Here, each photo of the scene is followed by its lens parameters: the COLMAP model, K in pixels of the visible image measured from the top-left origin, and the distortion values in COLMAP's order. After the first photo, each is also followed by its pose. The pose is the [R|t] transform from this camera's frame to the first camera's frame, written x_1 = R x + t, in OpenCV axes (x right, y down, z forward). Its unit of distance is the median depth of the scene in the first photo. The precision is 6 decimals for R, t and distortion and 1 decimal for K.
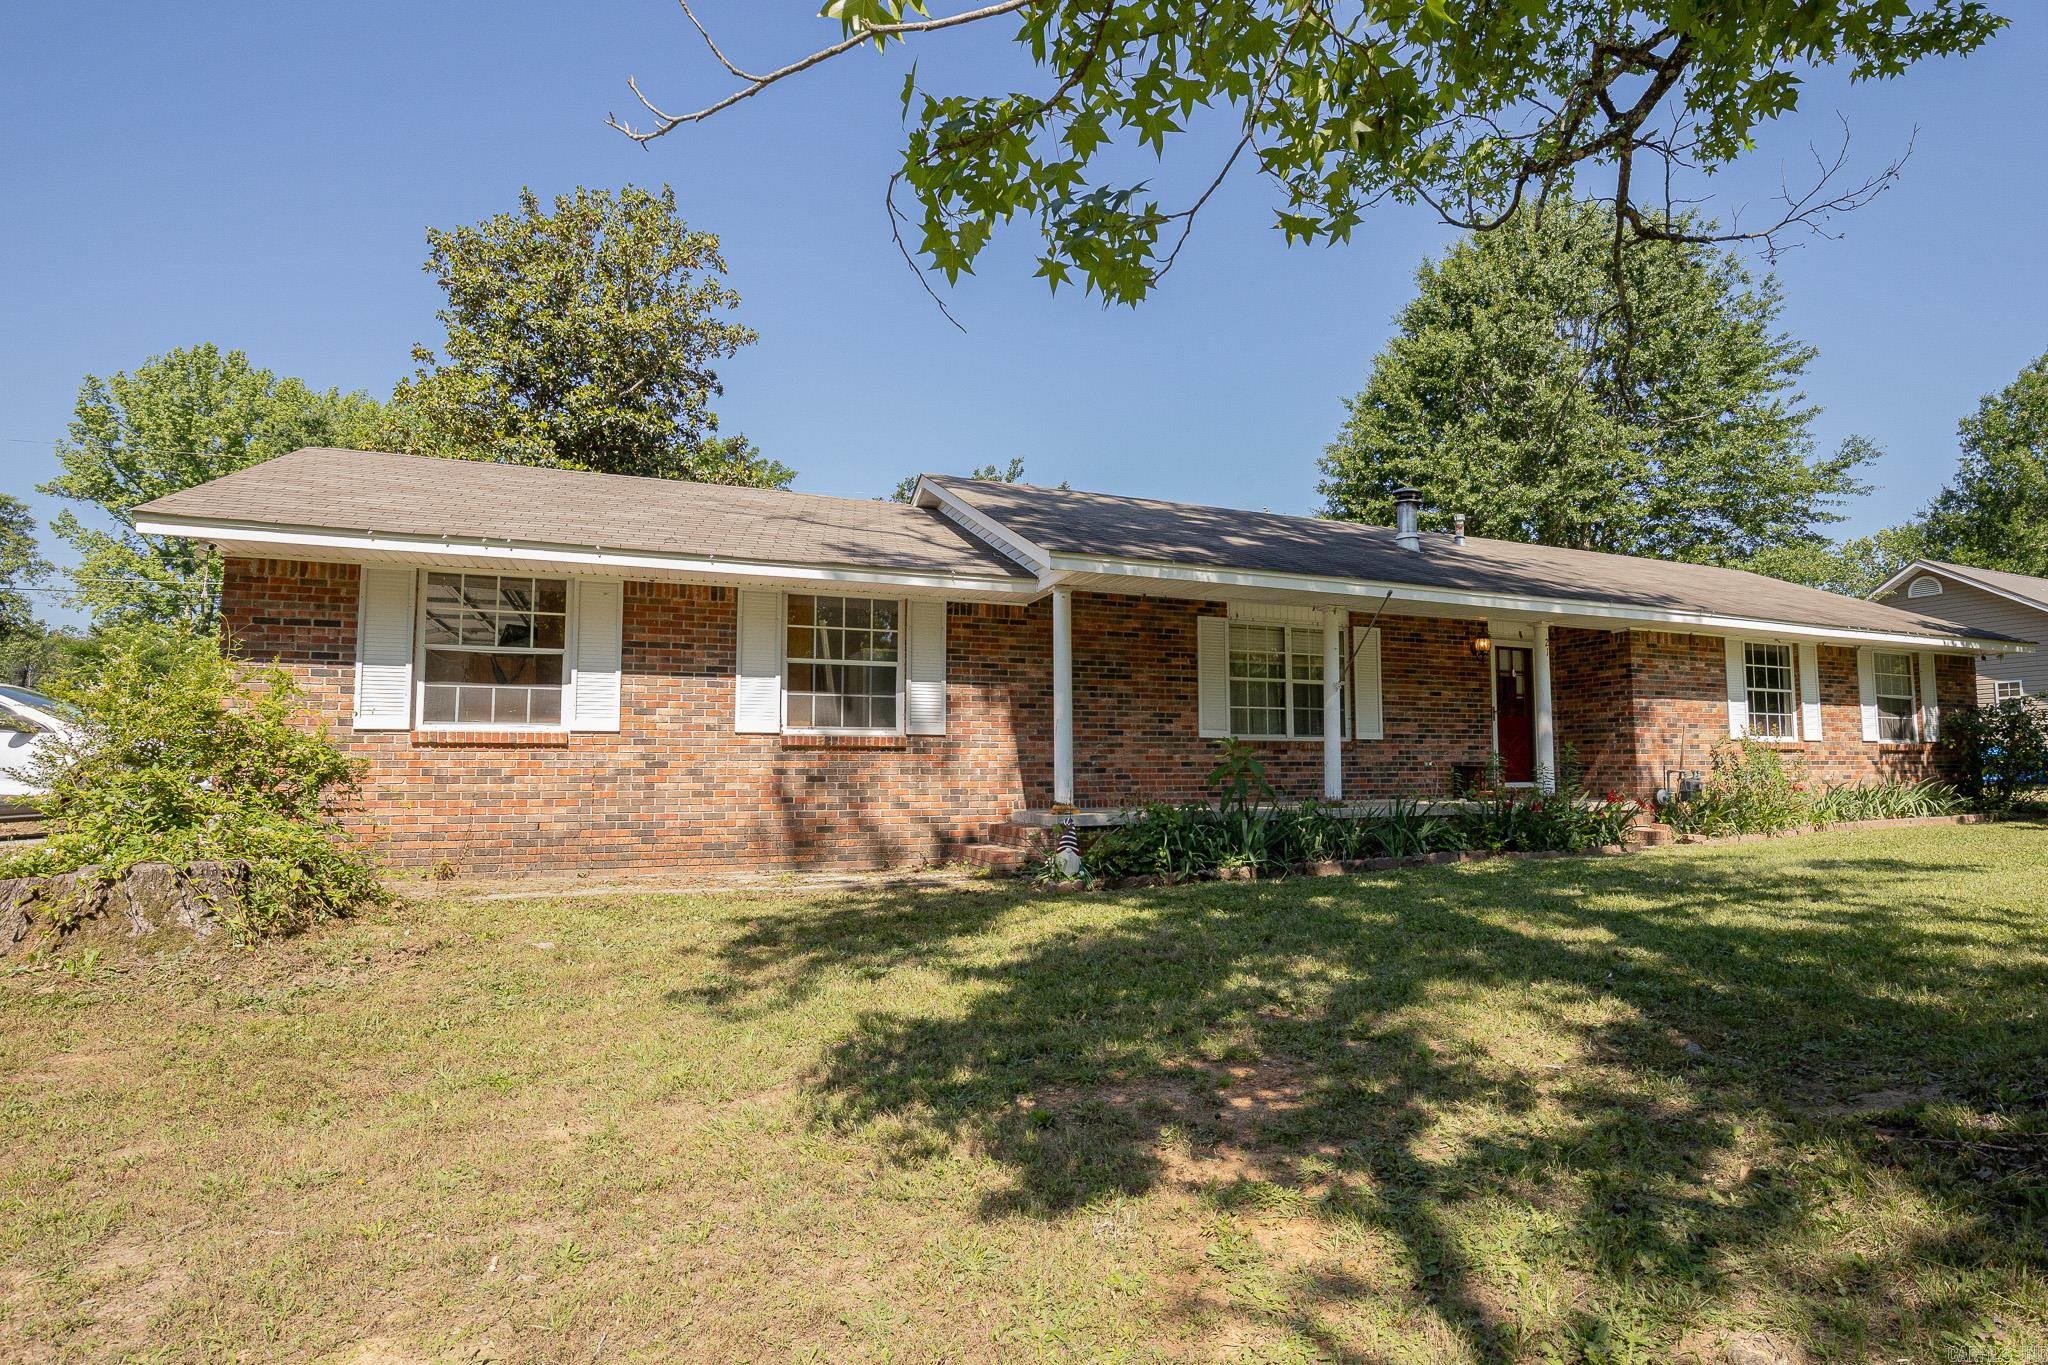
lens RADIAL K [[1042.6, 0, 1107.4], [0, 1042.6, 709.0], [0, 0, 1]] dist [-0.031894, 0.001348]
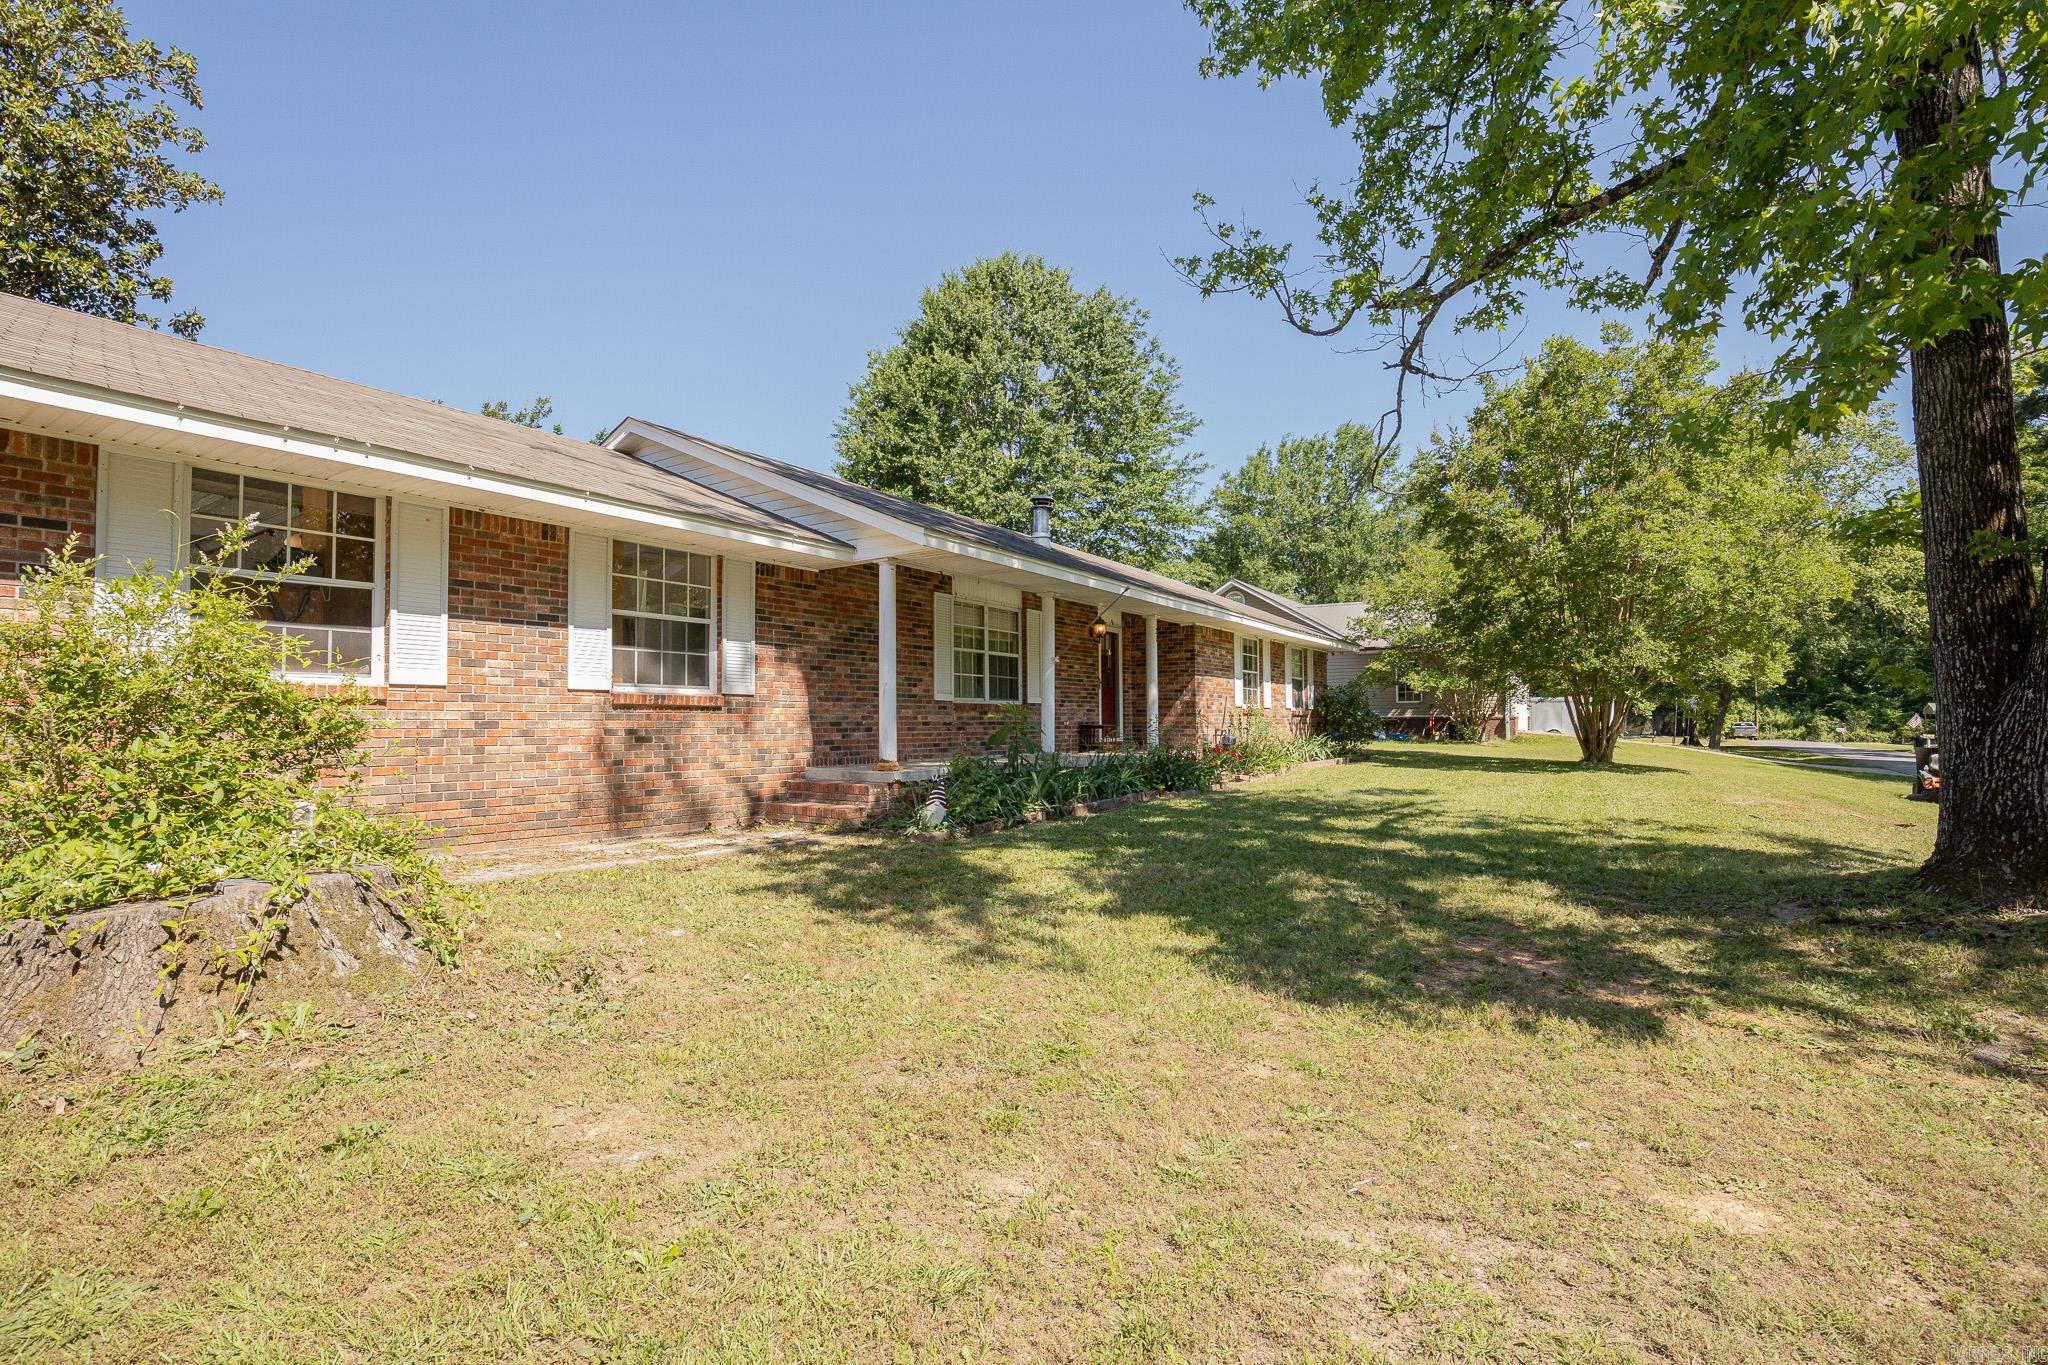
lens RADIAL K [[947.5, 0, 1011.3], [0, 947.5, 698.1], [0, 0, 1]] dist [-0.030521, 0.006221]
pose [[0.852241, 0.016417, 0.522891, -0.395500], [-0.033339, 0.999180, 0.022969, -0.001022], [-0.522085, -0.037008, 0.852090, 0.088496]]
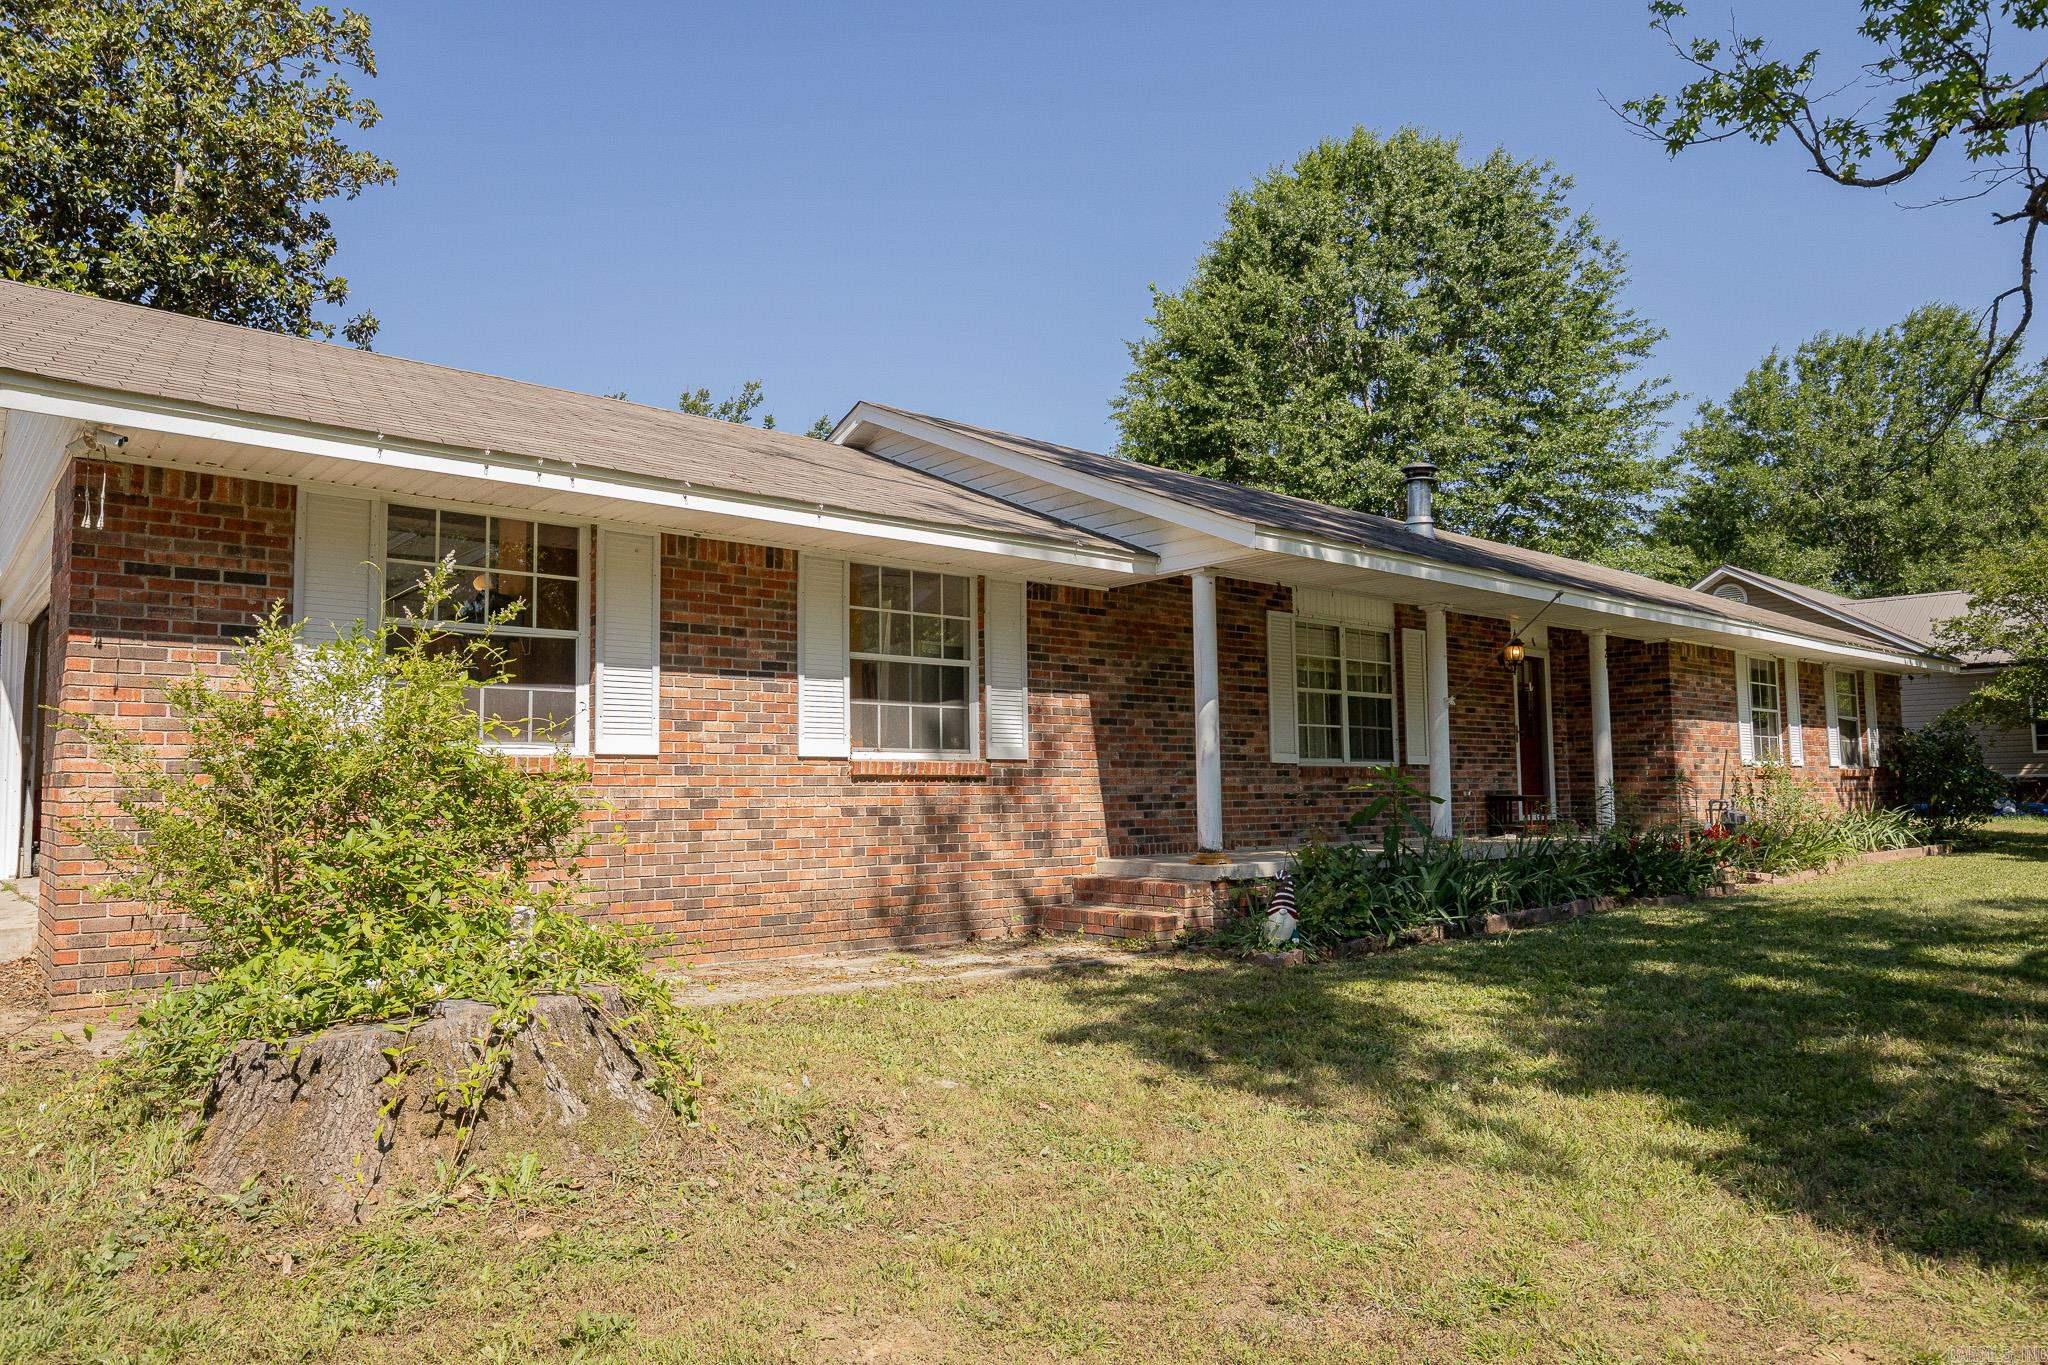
lens RADIAL K [[1324.8, 0, 1008.7], [0, 1324.8, 690.3], [0, 0, 1]] dist [0.004225, 0.000904]
pose [[0.960135, 0.017730, 0.278976, -0.408262], [-0.012714, 0.999724, -0.019778, -0.005391], [-0.279249, 0.015442, 0.960095, 0.085933]]
